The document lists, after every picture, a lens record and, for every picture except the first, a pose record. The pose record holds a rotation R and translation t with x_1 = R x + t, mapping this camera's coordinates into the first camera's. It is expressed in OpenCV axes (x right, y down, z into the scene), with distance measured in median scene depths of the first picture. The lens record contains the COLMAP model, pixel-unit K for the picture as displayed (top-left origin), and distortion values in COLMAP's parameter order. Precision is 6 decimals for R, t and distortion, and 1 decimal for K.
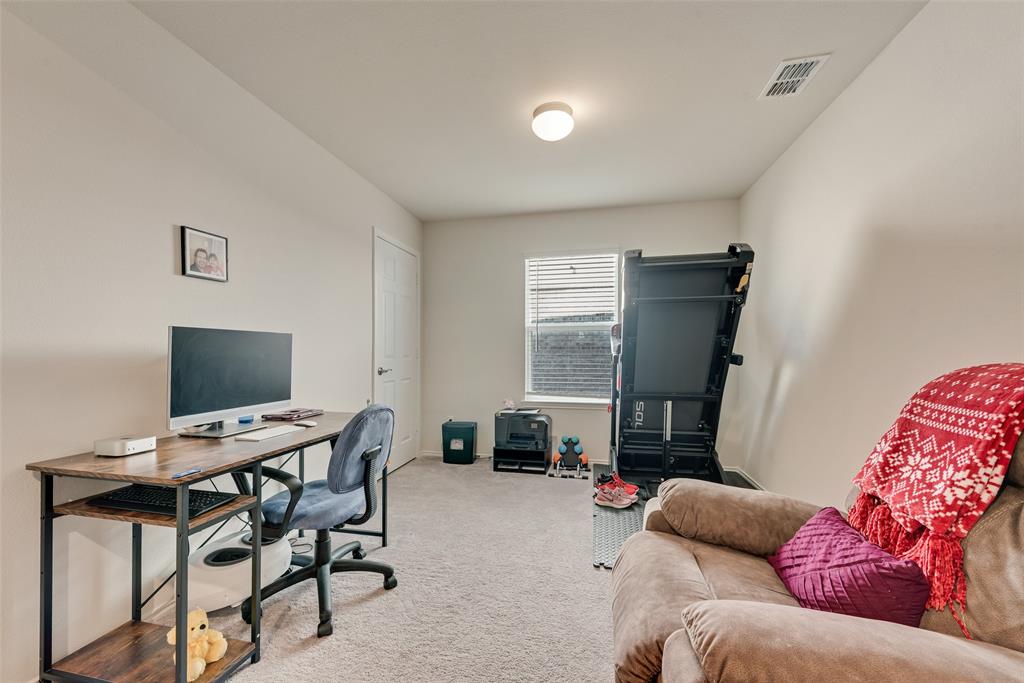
lens RADIAL K [[410.9, 0, 510.6], [0, 410.9, 349.3], [0, 0, 1]] dist [0.015834, -0.004853]
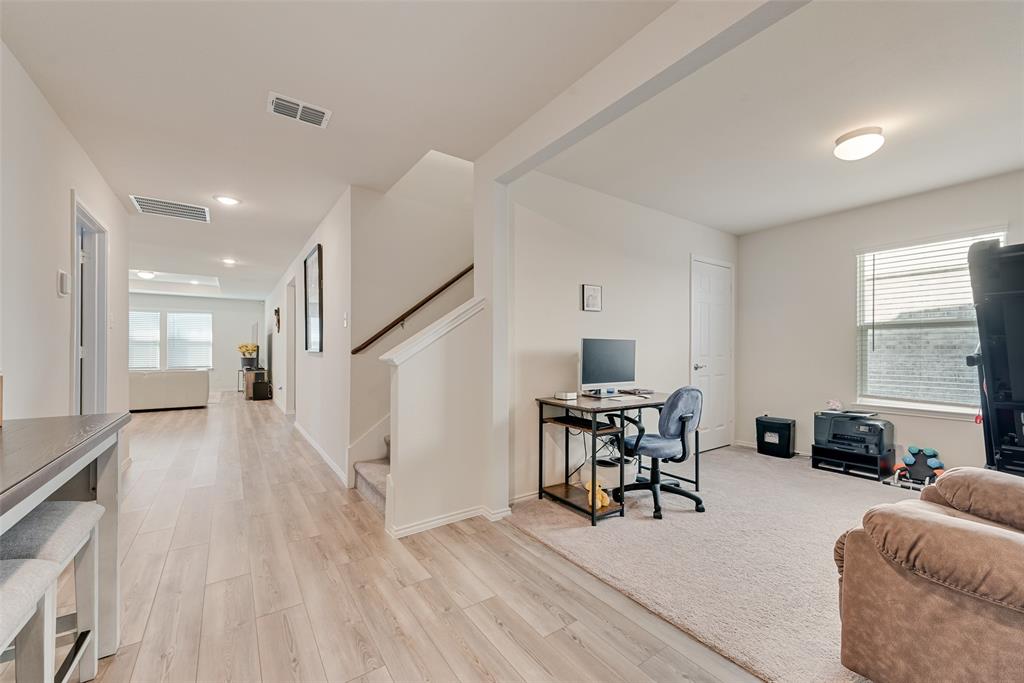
lens RADIAL K [[410.9, 0, 507.4], [0, 410.9, 349.2], [0, 0, 1]] dist [0.015834, -0.004853]
pose [[0.730784, 0.000629, -0.682609, 0.208654], [0.000070, 1.000000, 0.000996, -0.003811], [0.682609, -0.000776, 0.730783, -0.536288]]
